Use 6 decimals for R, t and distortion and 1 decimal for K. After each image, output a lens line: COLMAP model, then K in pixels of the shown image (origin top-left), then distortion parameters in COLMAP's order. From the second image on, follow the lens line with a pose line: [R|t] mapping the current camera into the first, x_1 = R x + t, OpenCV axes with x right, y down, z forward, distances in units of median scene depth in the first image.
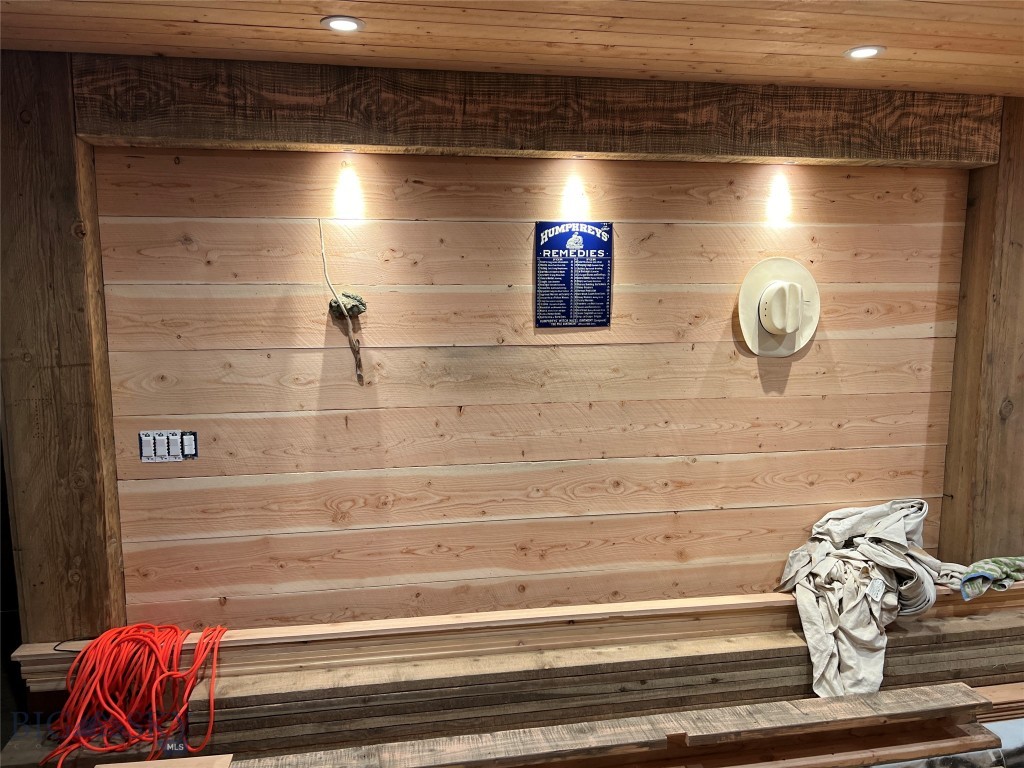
lens RADIAL K [[765.1, 0, 512.3], [0, 765.1, 393.7], [0, 0, 1]] dist [0.052080, -0.057111]
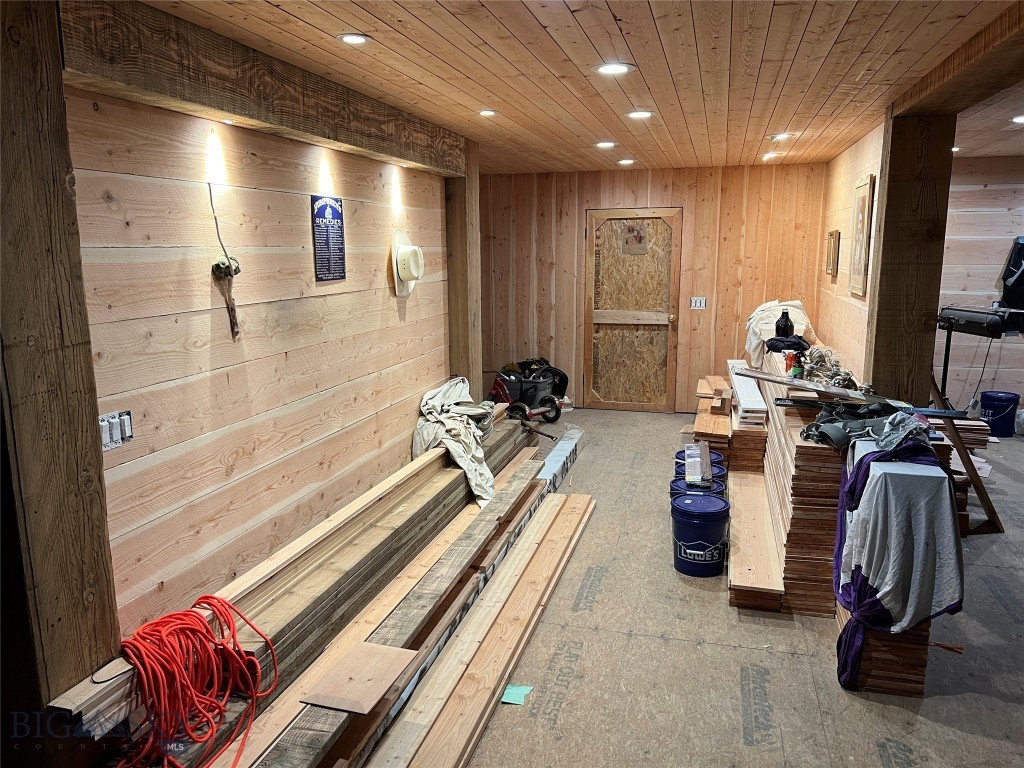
lens RADIAL K [[765.1, 0, 514.3], [0, 765.1, 392.1], [0, 0, 1]] dist [0.052080, -0.057111]
pose [[0.424449, -0.170578, 0.889239, -0.976307], [0.130884, 0.983338, 0.126155, -0.026373], [-0.895942, 0.062841, 0.439703, 0.181543]]
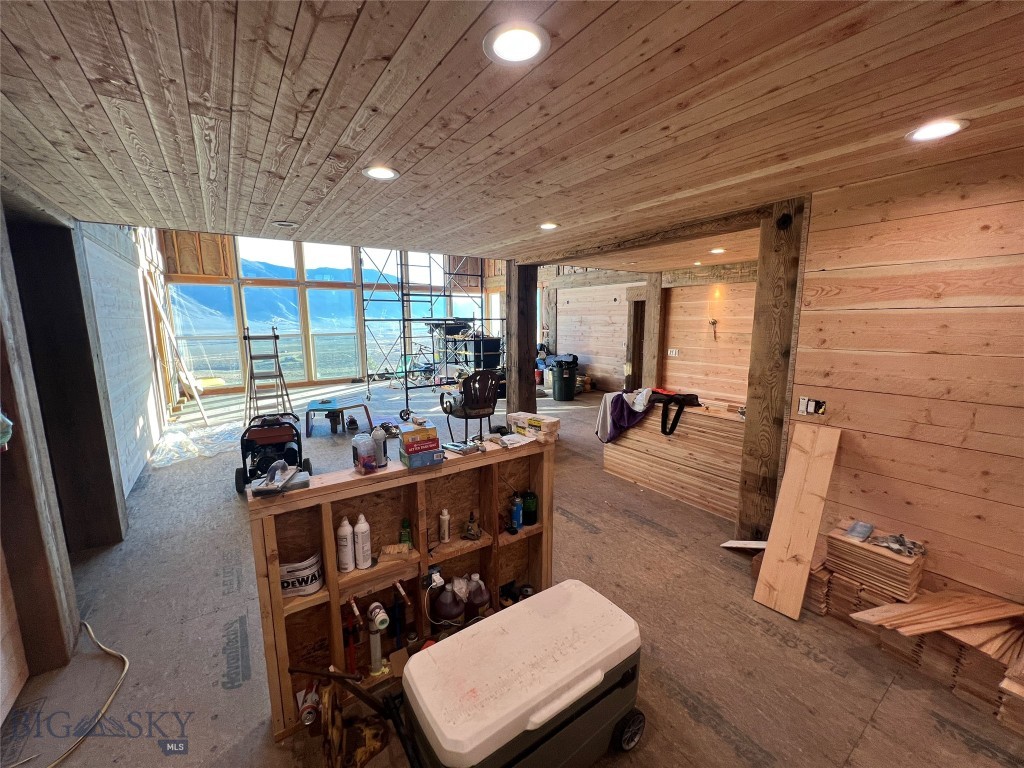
lens RADIAL K [[408.2, 0, 508.6], [0, 408.2, 383.0], [0, 0, 1]] dist [-0.003035, 0.000670]
pose [[0.420015, 0.138400, -0.896902, 1.252267], [-0.118175, 0.988229, 0.097151, 0.117672], [0.899790, 0.065186, 0.431427, -0.841281]]
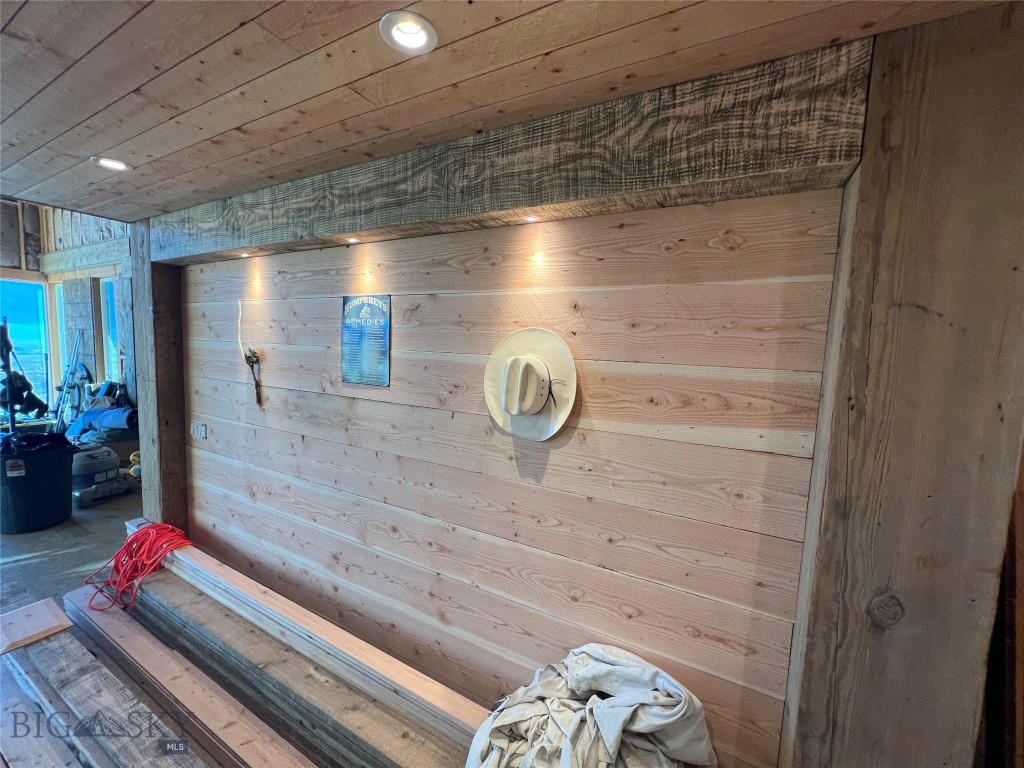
lens RADIAL K [[408.2, 0, 509.8], [0, 408.2, 383.9], [0, 0, 1]] dist [-0.003035, 0.000670]
pose [[0.779232, 0.089058, -0.620376, 0.651706], [-0.126591, 0.991816, -0.016626, -0.107889], [0.613817, 0.091489, 0.784129, 0.658391]]
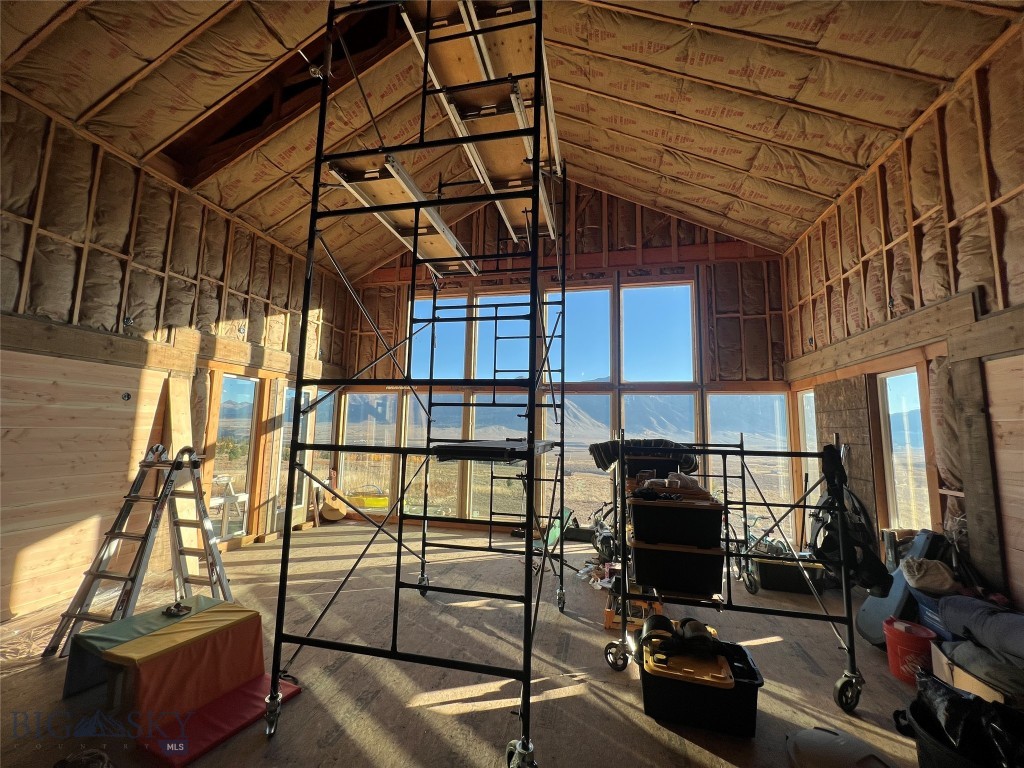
lens RADIAL K [[408.2, 0, 512.1], [0, 408.2, 385.3], [0, 0, 1]] dist [-0.003035, 0.000670]
pose [[-0.388773, -0.107435, -0.915048, -0.422660], [-0.147729, 0.987597, -0.053188, -0.089114], [0.909413, 0.114501, -0.399822, 0.326967]]
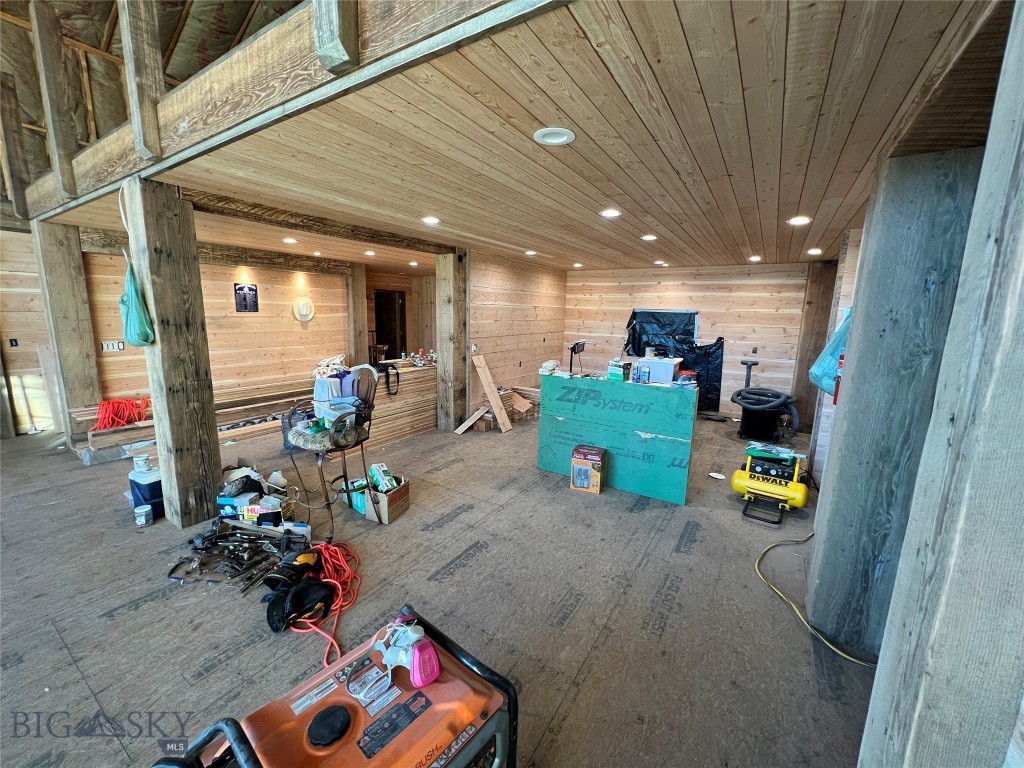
lens RADIAL K [[408.2, 0, 509.0], [0, 408.2, 382.8], [0, 0, 1]] dist [-0.003035, 0.000670]
pose [[0.679252, -0.108826, 0.725792, -0.545133], [0.076251, 0.994057, 0.077689, 0.202535], [-0.729934, 0.002572, 0.683513, -1.309656]]
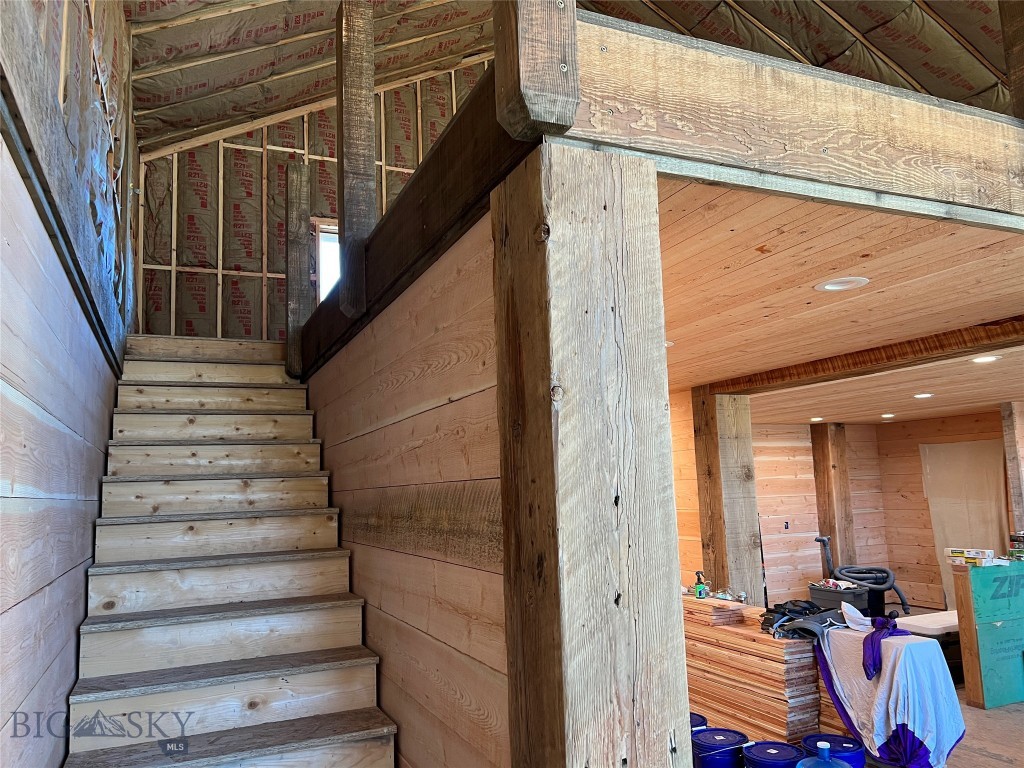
lens RADIAL K [[765.1, 0, 516.9], [0, 765.1, 394.6], [0, 0, 1]] dist [0.052080, -0.057111]
pose [[-0.235764, 0.130481, 0.963011, -1.102491], [0.170479, 0.981132, -0.091199, -0.153369], [-0.956740, 0.142672, -0.253560, 1.097425]]
